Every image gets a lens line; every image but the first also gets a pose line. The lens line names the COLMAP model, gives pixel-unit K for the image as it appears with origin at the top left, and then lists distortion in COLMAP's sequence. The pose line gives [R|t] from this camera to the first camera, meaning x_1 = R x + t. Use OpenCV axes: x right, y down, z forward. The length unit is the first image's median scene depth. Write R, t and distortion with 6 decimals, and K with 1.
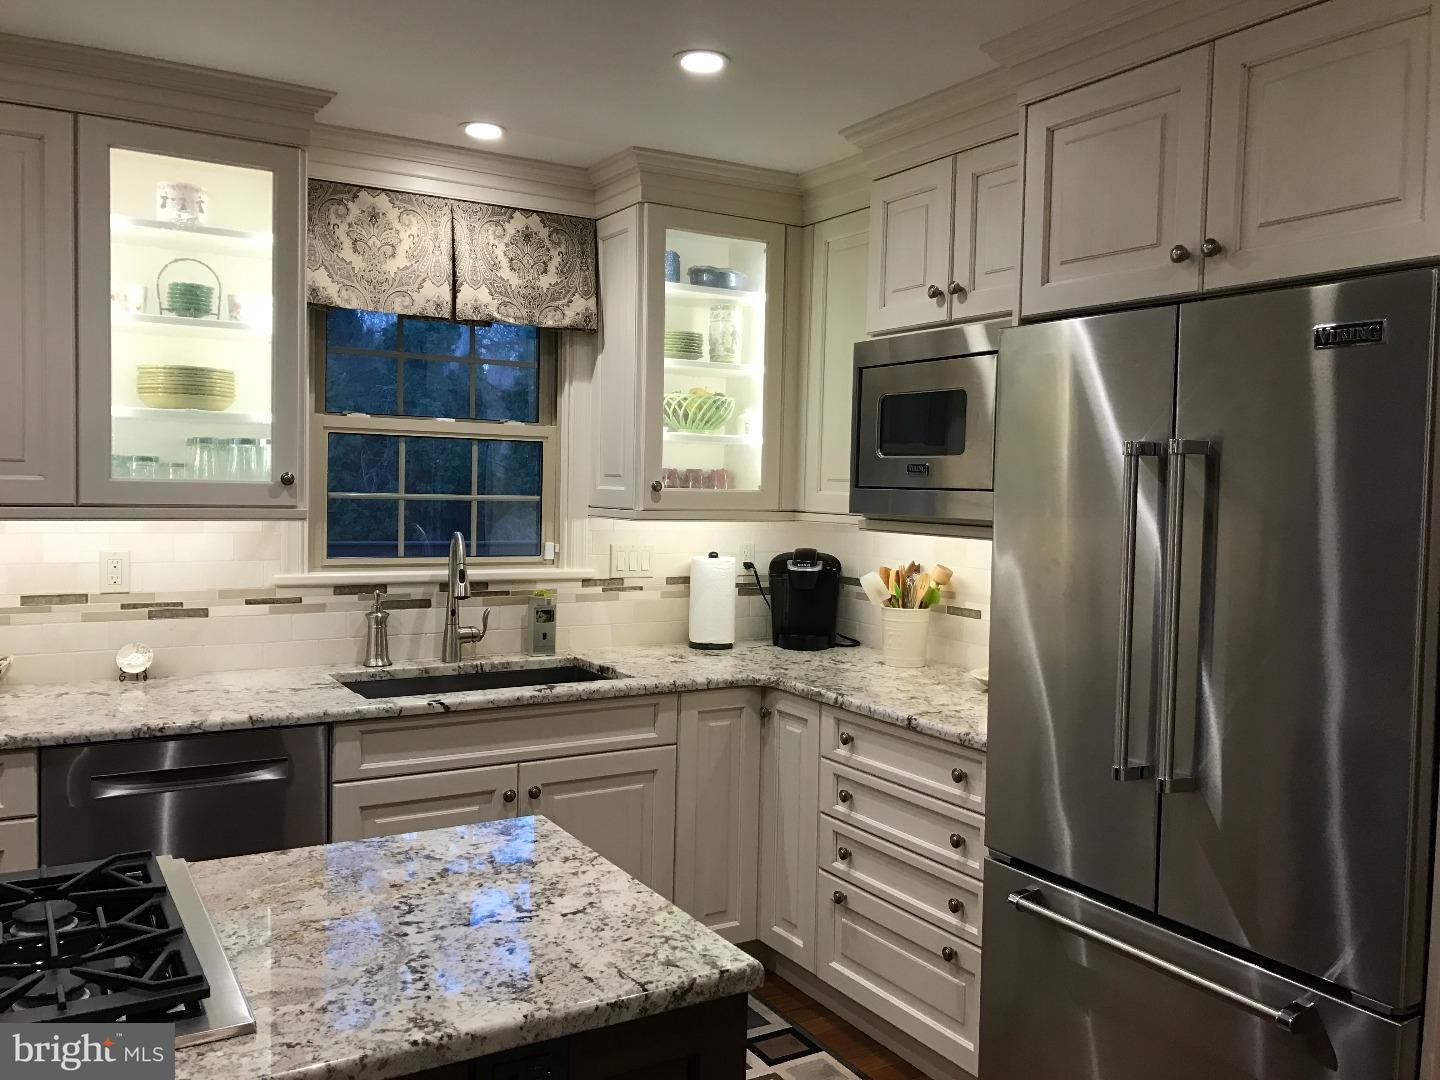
lens RADIAL K [[1179.3, 0, 712.3], [0, 1179.3, 533.6], [0, 0, 1]] dist [0.053944, -0.058217]
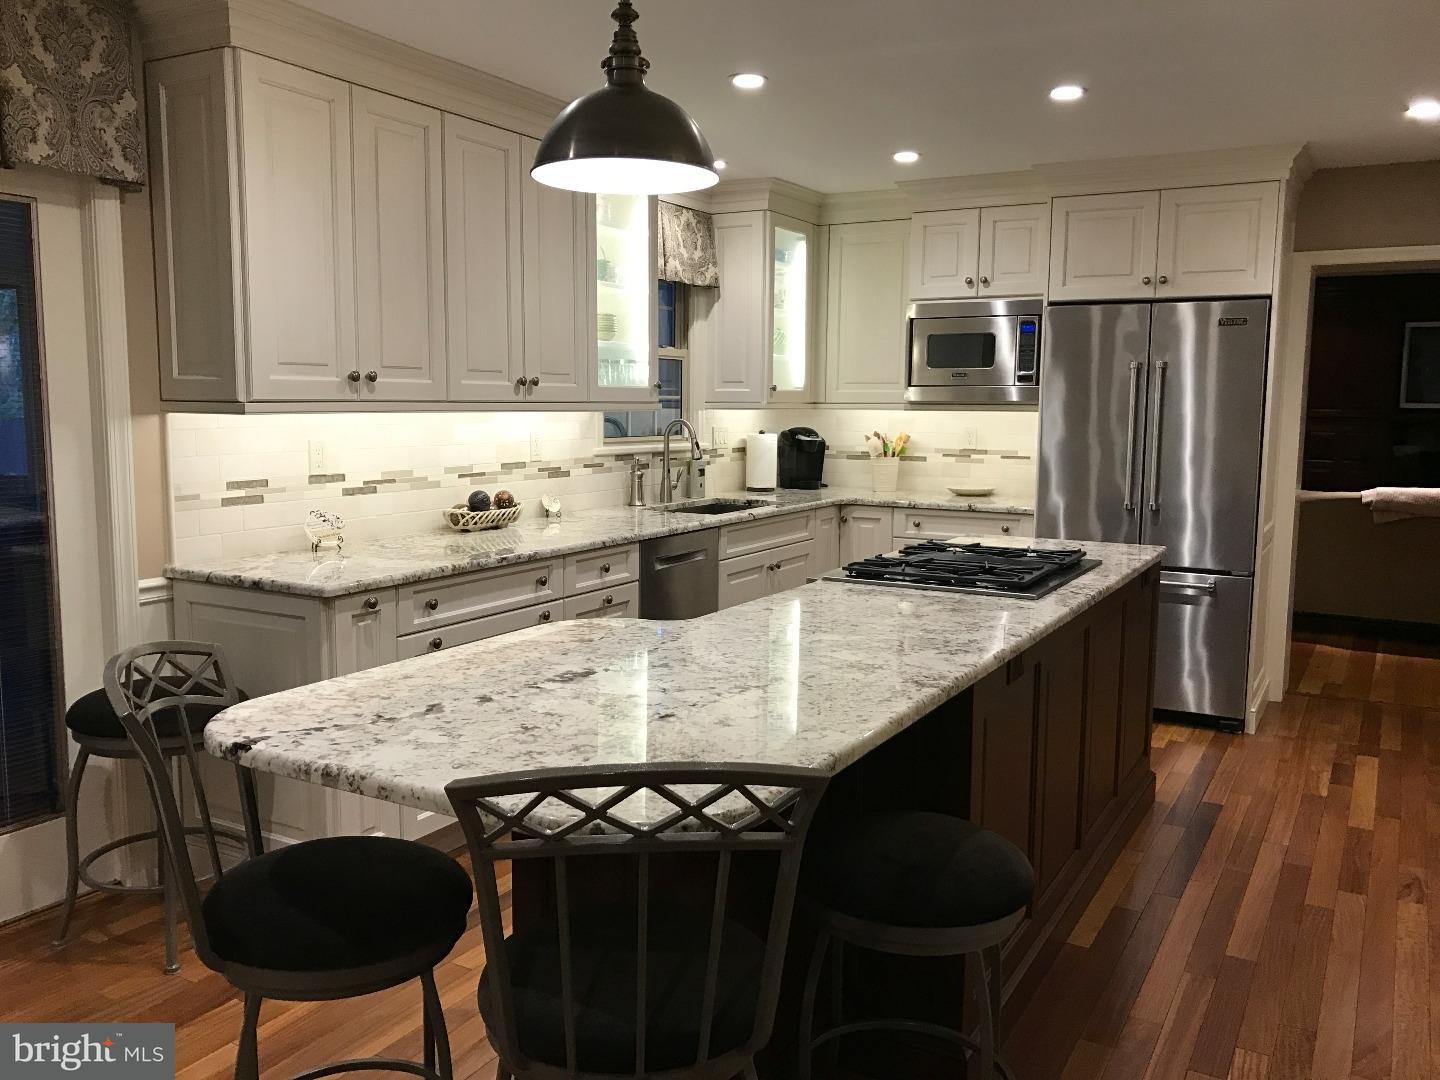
lens RADIAL K [[1179.3, 0, 712.3], [0, 1179.3, 533.6], [0, 0, 1]] dist [0.053944, -0.058217]
pose [[0.867795, -0.071432, 0.491761, -1.166471], [0.033629, 0.995788, 0.085301, 0.023104], [-0.495783, -0.057486, 0.866542, -0.474852]]
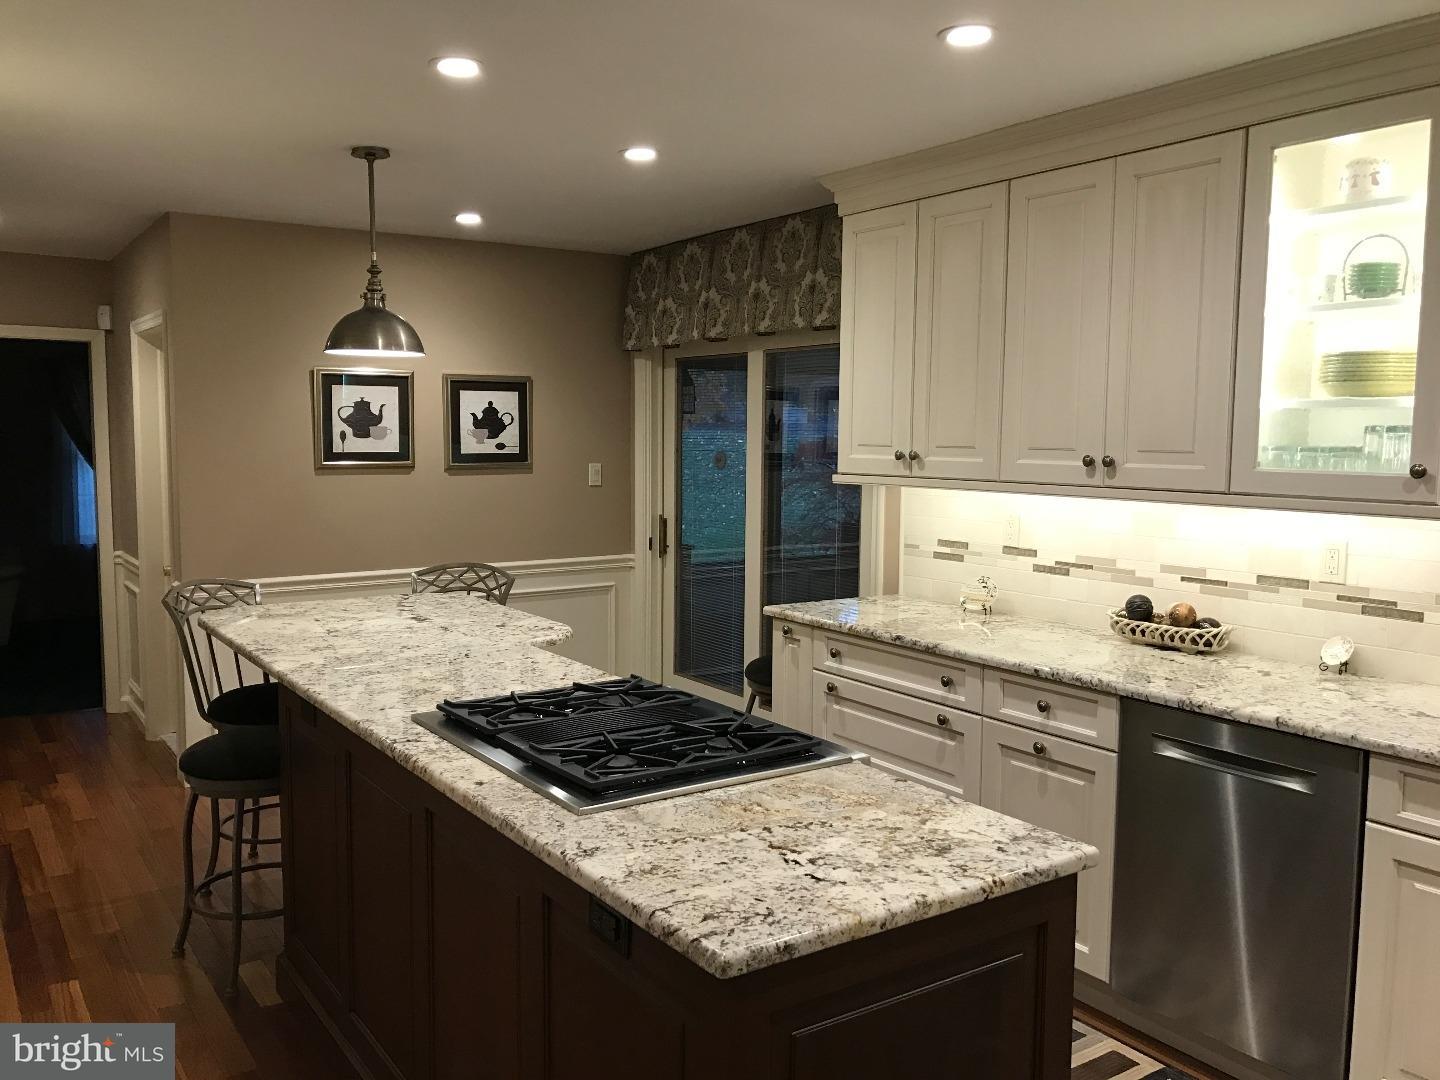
lens RADIAL K [[1179.3, 0, 712.3], [0, 1179.3, 533.6], [0, 0, 1]] dist [0.053944, -0.058217]
pose [[0.075095, 0.065741, -0.995007, 0.501070], [-0.054583, 0.996599, 0.061727, -0.027483], [0.995681, 0.049675, 0.078428, 0.440738]]
